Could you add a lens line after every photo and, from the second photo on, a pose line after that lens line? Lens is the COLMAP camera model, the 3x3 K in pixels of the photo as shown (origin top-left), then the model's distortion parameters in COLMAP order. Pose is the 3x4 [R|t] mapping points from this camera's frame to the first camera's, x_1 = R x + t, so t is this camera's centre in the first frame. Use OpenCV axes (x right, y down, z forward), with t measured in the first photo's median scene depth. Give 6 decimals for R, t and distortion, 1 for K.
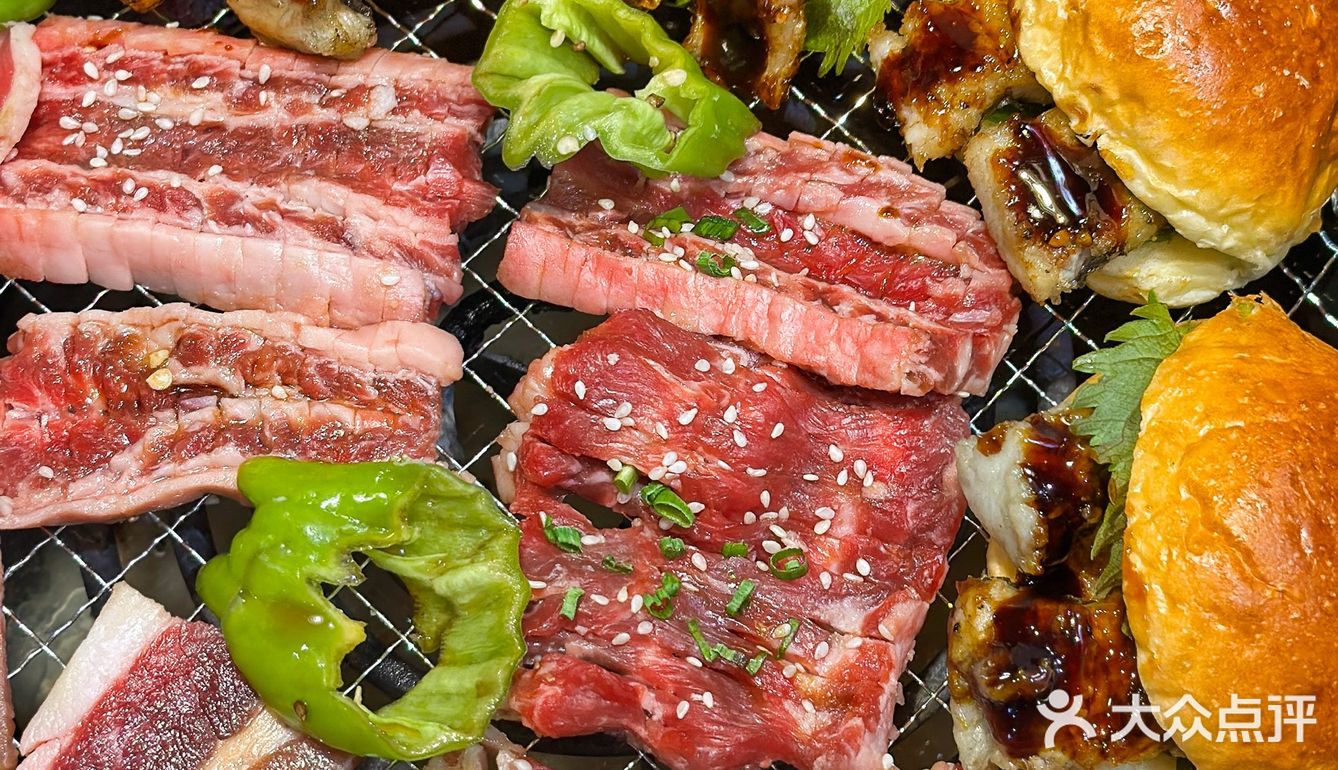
lens RADIAL K [[2675.3, 0, 668.7], [0, 2675.3, 449.1], [0, 0, 1]] dist [0.085678, 0.417748]
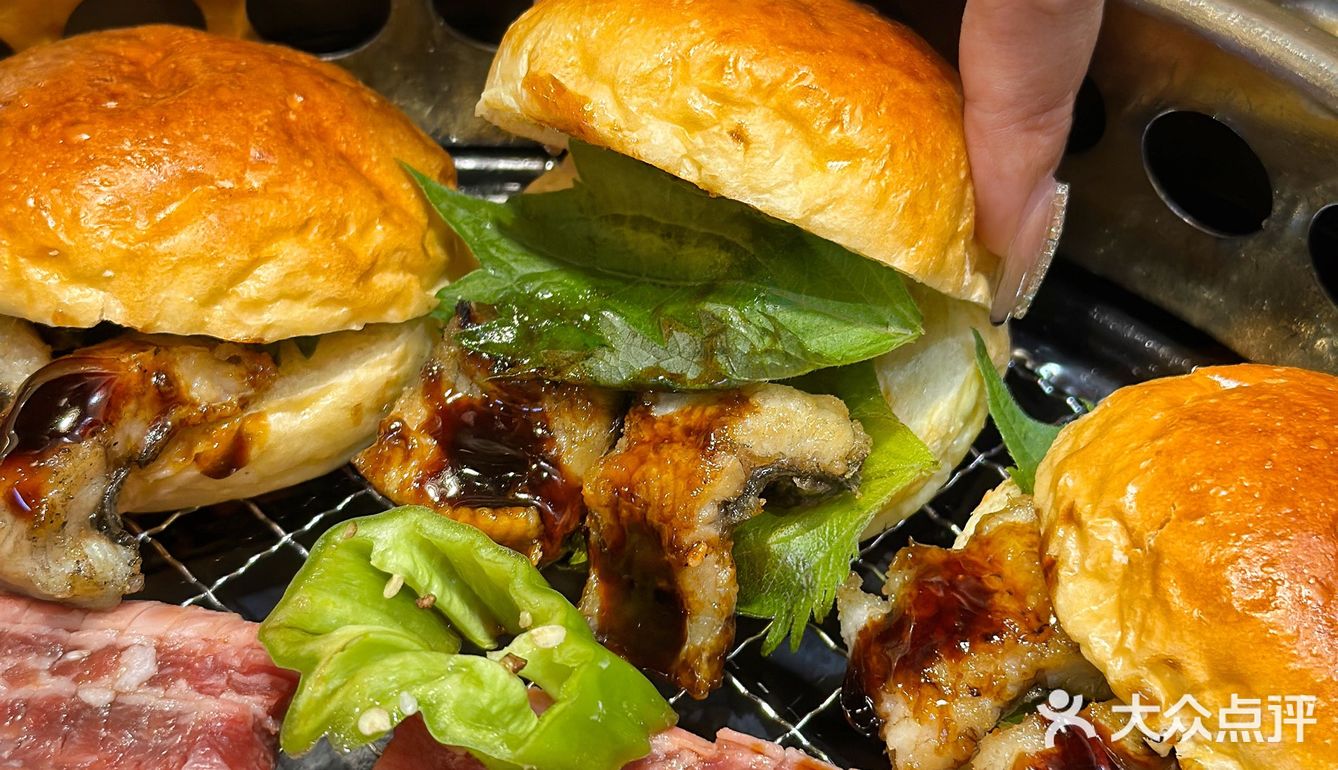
lens RADIAL K [[2675.3, 0, 668.7], [0, 2675.3, 449.1], [0, 0, 1]] dist [0.085678, 0.417748]
pose [[0.998818, 0.041344, -0.025562, 0.047648], [-0.046849, 0.959003, -0.279496, 0.003953], [0.012959, 0.280364, 0.959806, 0.332707]]
